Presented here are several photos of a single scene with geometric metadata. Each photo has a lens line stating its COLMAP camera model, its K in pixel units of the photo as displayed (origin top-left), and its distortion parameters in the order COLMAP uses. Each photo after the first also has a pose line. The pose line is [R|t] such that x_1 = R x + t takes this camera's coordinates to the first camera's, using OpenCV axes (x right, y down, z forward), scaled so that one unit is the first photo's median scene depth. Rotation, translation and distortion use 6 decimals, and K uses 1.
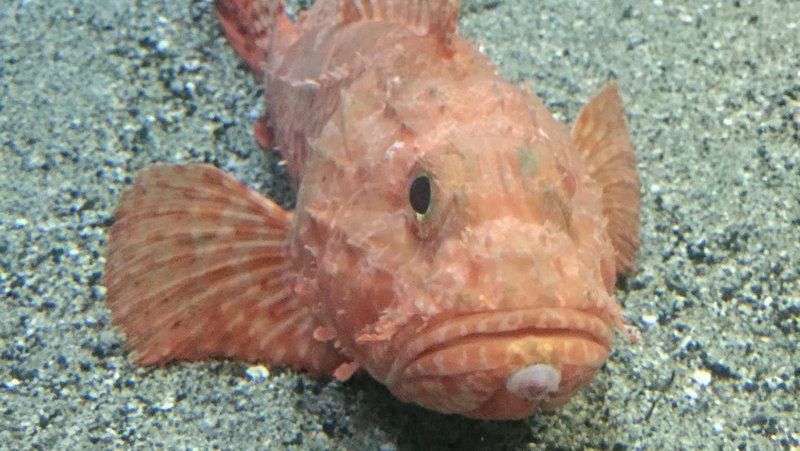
lens RADIAL K [[313.7, 0, 400.0], [0, 313.7, 225.5], [0, 0, 1]] dist [-0.018884, -0.000207]
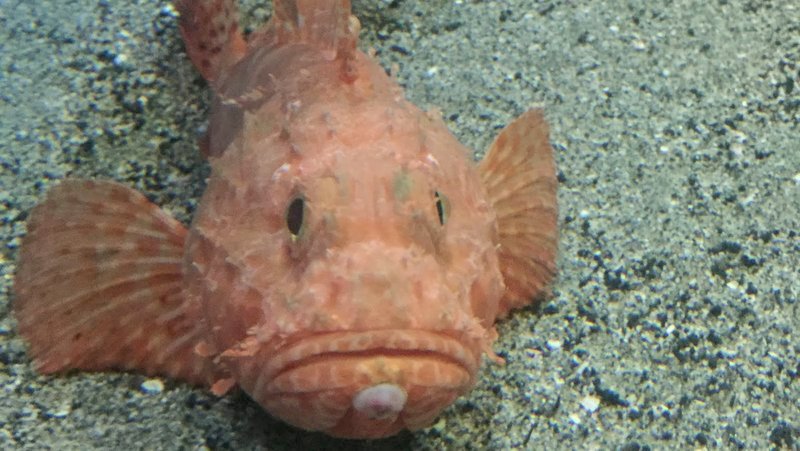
lens RADIAL K [[324.5, 0, 399.8], [0, 324.5, 234.8], [0, 0, 1]] dist [-0.025590, 0.000505]
pose [[0.999670, 0.024927, 0.006181, 0.272098], [-0.024771, 0.999401, -0.024171, -0.013246], [-0.006780, 0.024009, 0.999689, -0.045080]]
